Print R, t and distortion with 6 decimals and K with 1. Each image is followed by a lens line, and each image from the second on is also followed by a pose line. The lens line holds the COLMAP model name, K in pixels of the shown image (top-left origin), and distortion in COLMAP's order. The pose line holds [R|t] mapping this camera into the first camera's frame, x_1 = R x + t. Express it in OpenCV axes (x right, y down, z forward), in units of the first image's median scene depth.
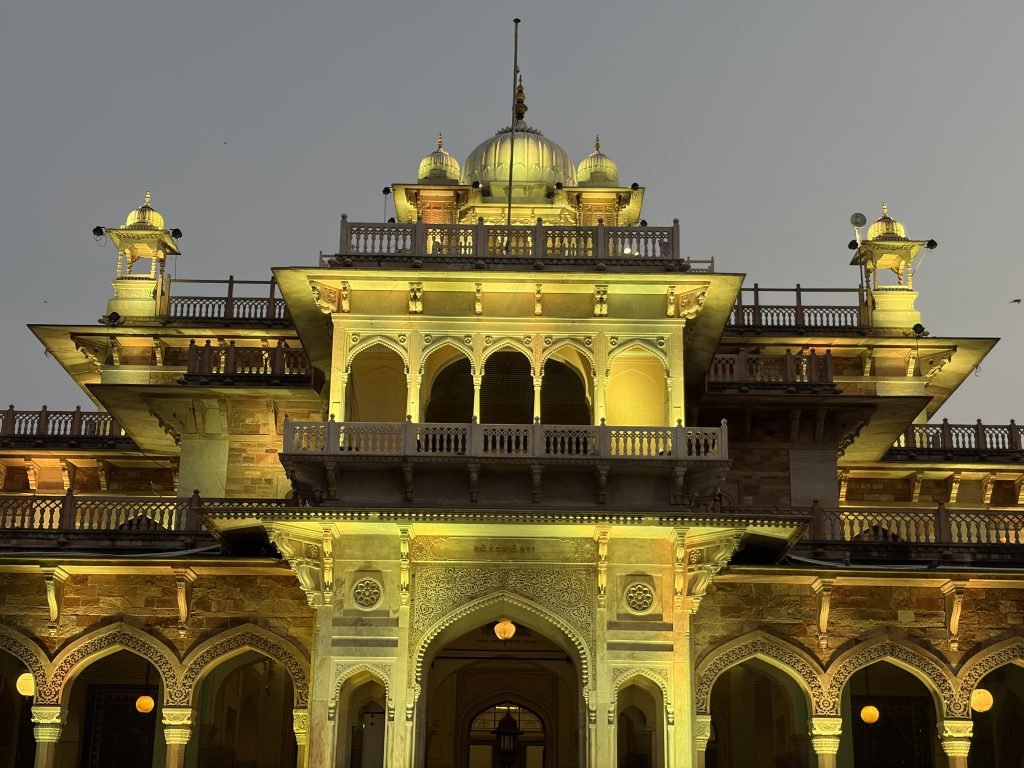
lens RADIAL K [[1540.2, 0, 512.0], [0, 1540.2, 384.0], [0, 0, 1]] dist [0.052814, 0.013755]
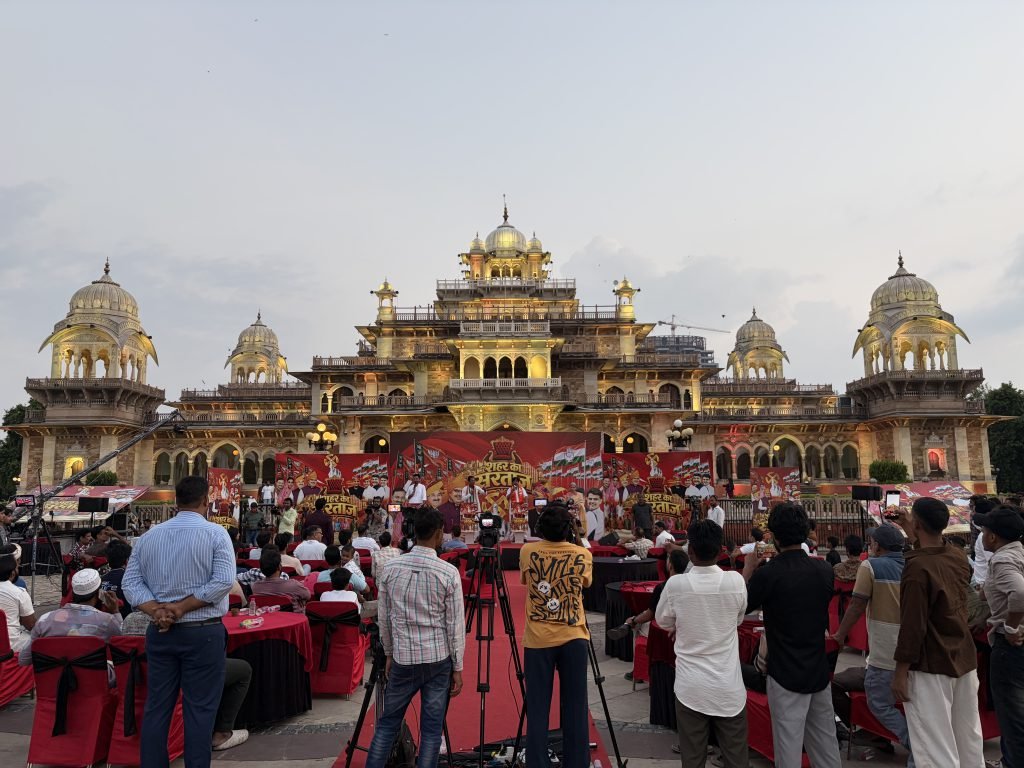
lens RADIAL K [[771.3, 0, 513.8], [0, 771.3, 384.3], [0, 0, 1]] dist [0.049904, -0.064883]
pose [[0.999664, -0.024209, 0.009282, -0.000977], [0.022269, 0.985051, 0.170817, -0.278079], [-0.013278, -0.170553, 0.985259, -0.898126]]
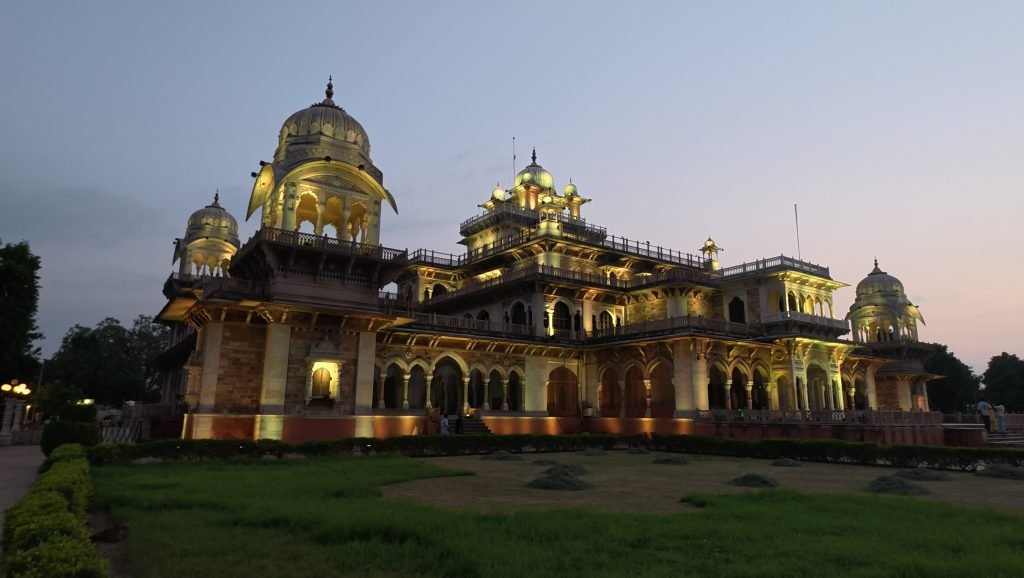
lens RADIAL K [[601.6, 0, 509.8], [0, 601.6, 285.7], [0, 0, 1]] dist [-0.003624, -0.001940]
pose [[0.819905, 0.114835, 0.560865, -1.474734], [-0.176800, 0.982579, 0.057278, 0.001233], [-0.544516, -0.146123, 0.825924, 0.137846]]
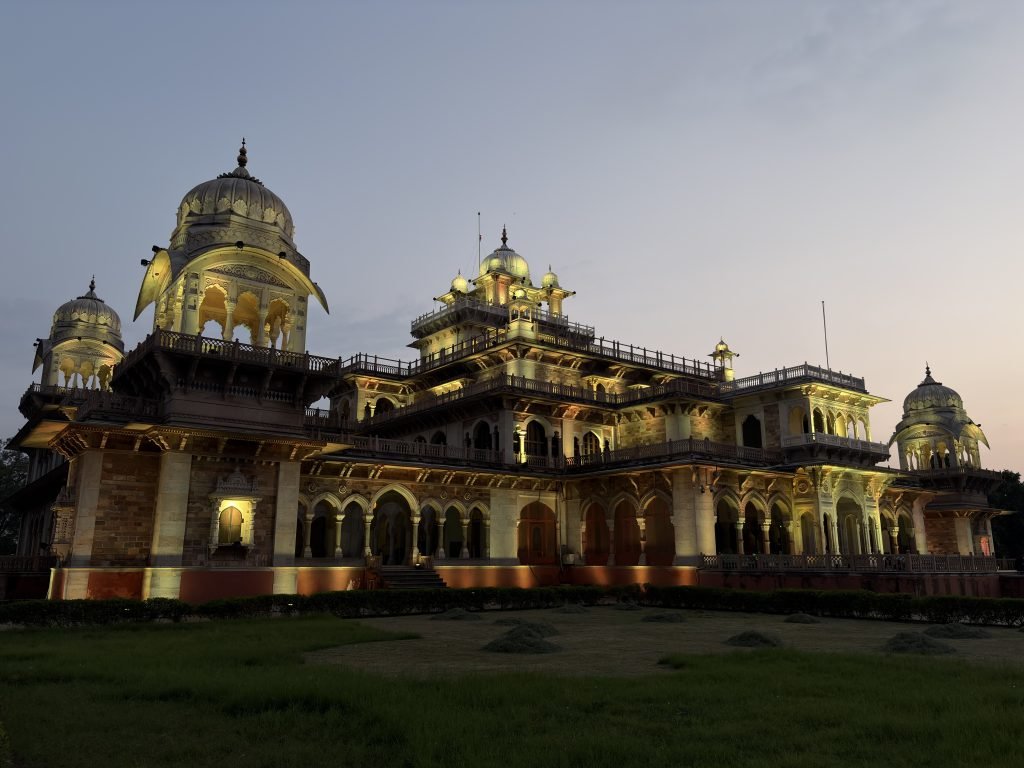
lens RADIAL K [[771.3, 0, 513.8], [0, 771.3, 384.3], [0, 0, 1]] dist [0.049904, -0.064883]
pose [[0.793272, 0.123948, 0.596118, -1.490193], [-0.178544, 0.983374, 0.033126, -0.012703], [-0.582101, -0.132711, 0.802213, 0.093998]]
